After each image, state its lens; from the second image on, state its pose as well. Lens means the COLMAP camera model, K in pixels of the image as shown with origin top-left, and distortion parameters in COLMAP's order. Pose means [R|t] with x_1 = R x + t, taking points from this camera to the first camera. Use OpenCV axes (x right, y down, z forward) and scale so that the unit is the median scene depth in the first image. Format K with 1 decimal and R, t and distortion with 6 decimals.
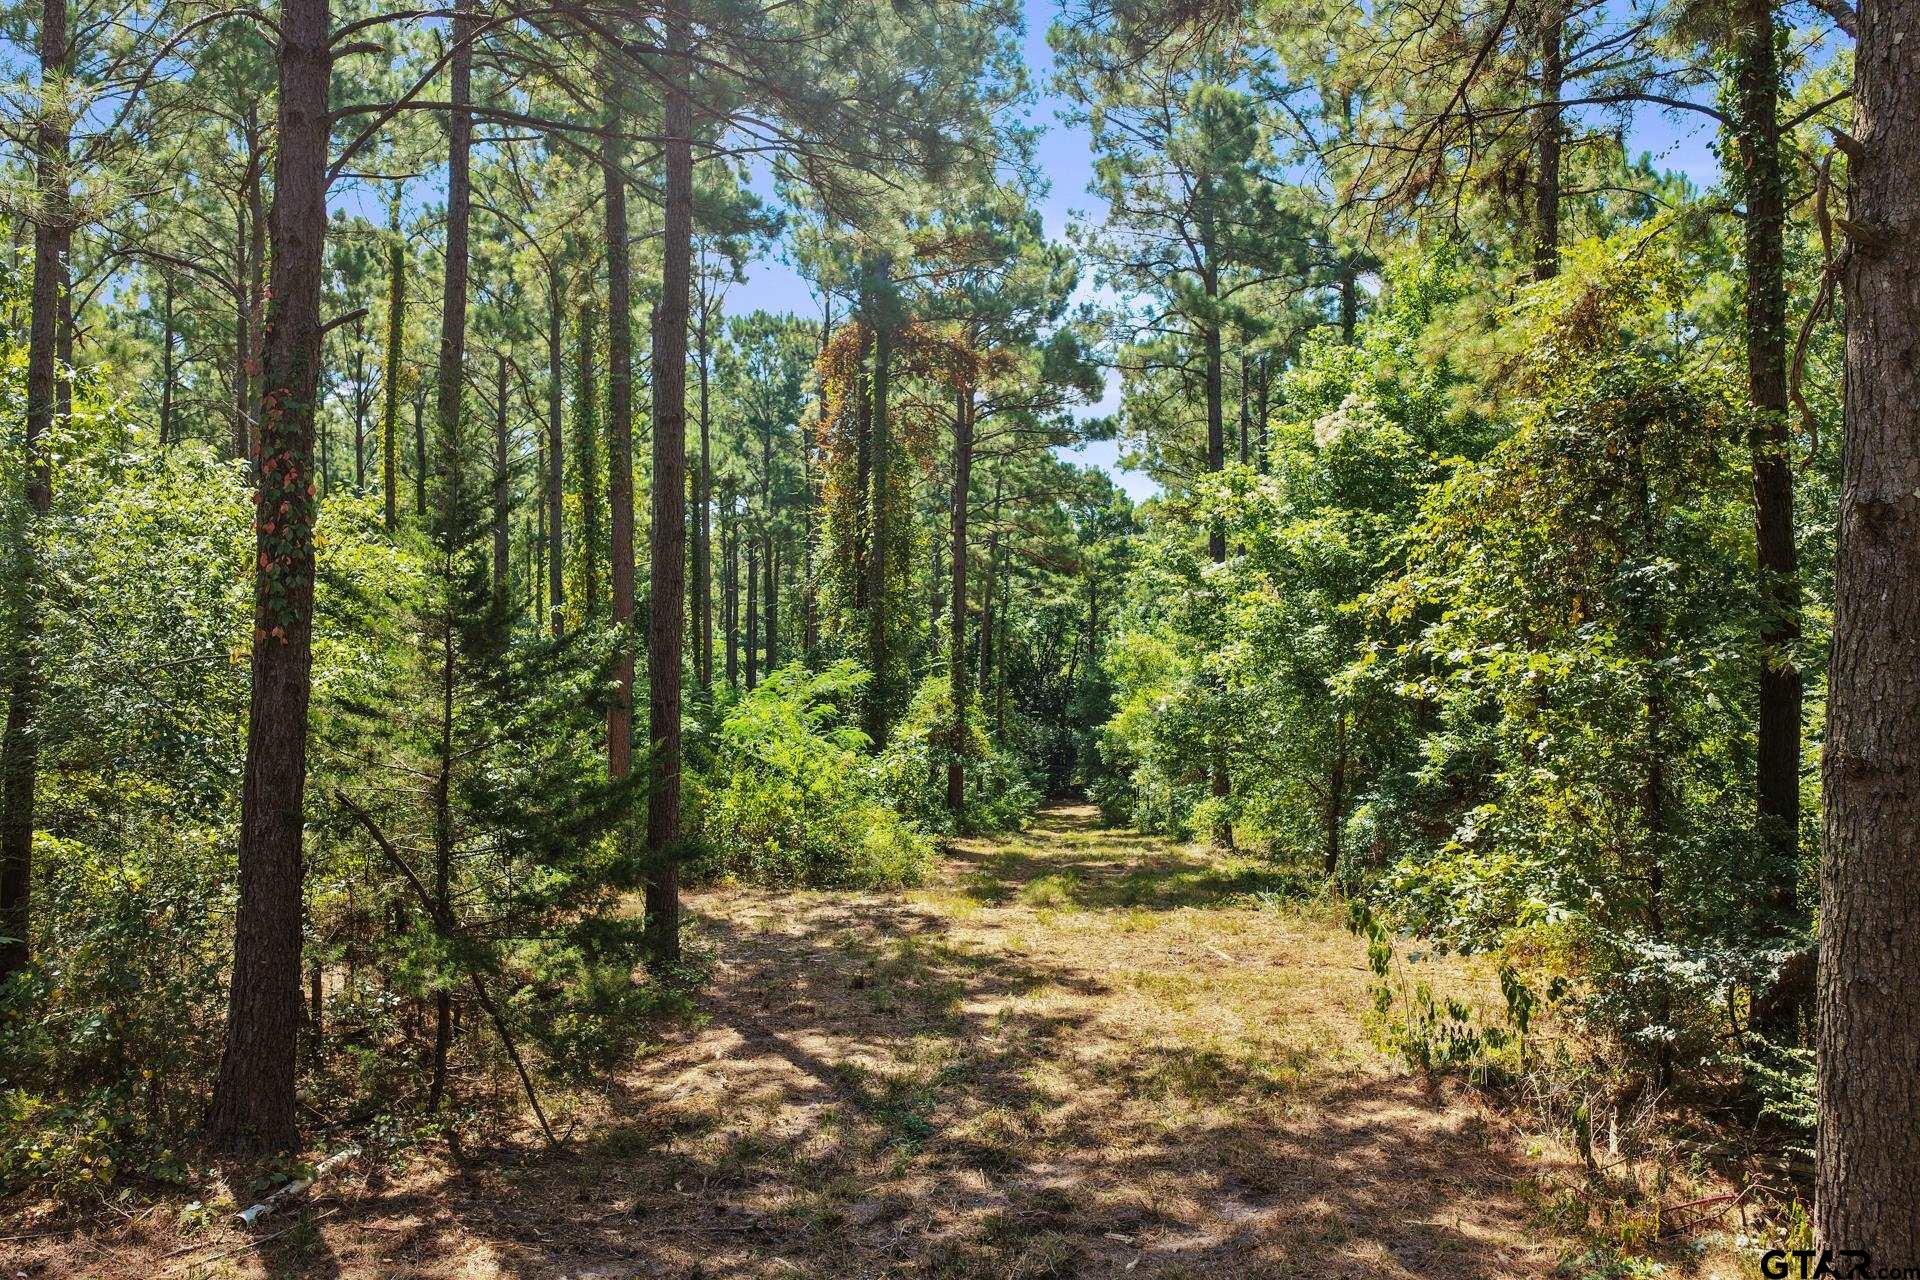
lens RADIAL K [[1560.9, 0, 948.3], [0, 1560.9, 632.5], [0, 0, 1]] dist [-0.017211, 0.041458]
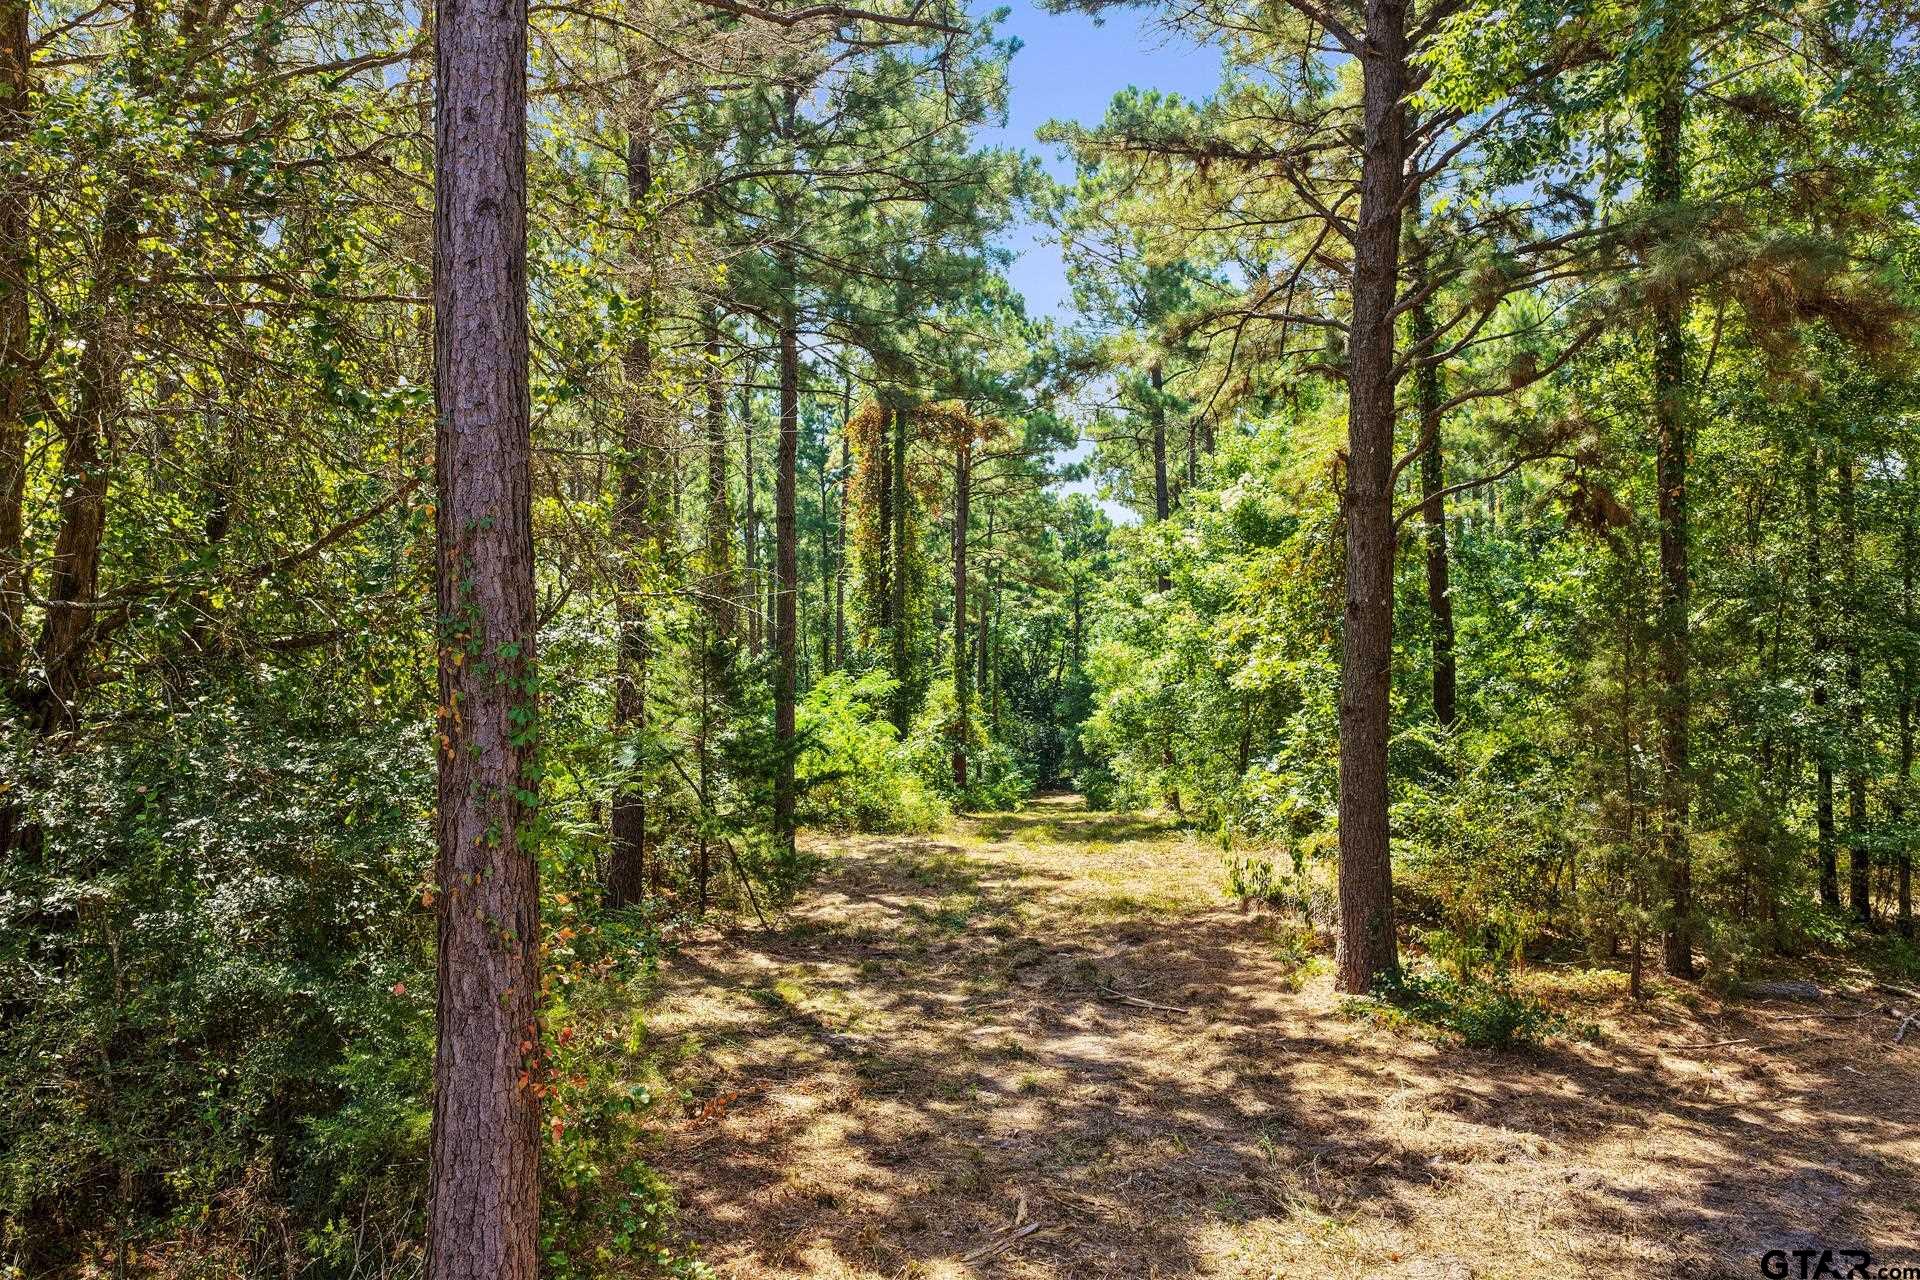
lens RADIAL K [[1560.9, 0, 948.3], [0, 1560.9, 632.5], [0, 0, 1]] dist [-0.017211, 0.041458]
pose [[0.999886, -0.014185, 0.005157, -0.011391], [0.014200, 0.999895, -0.002756, -0.006727], [-0.005118, 0.002829, 0.999983, -0.259852]]
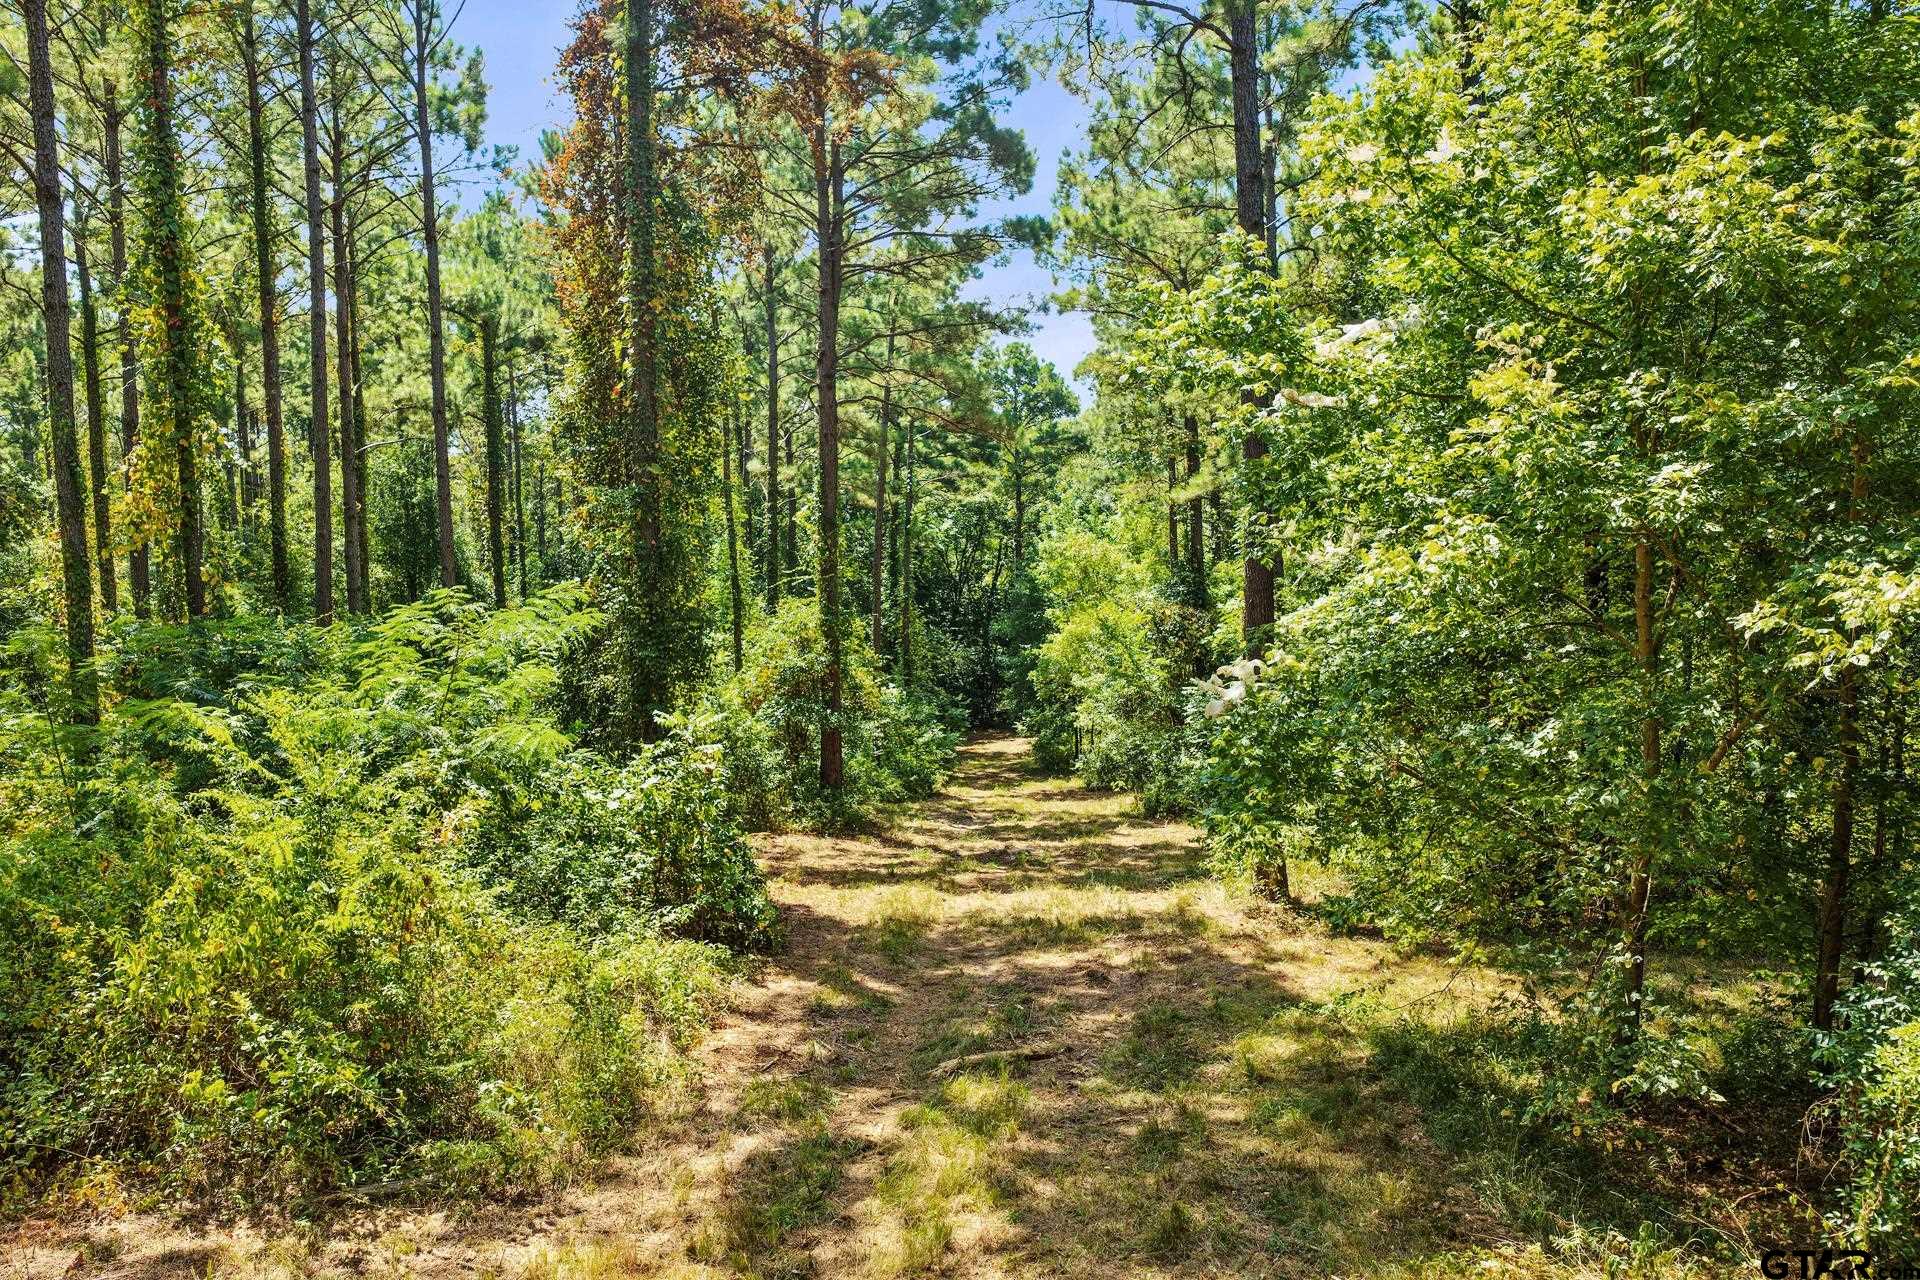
lens RADIAL K [[1506.1, 0, 960.0], [0, 1506.1, 640.0], [0, 0, 1]] dist [-0.001236, 0.002396]
pose [[0.998166, -0.025856, 0.054728, 0.033718], [0.022235, 0.997587, 0.065770, 0.006563], [-0.056297, -0.064433, 0.996333, 0.432879]]
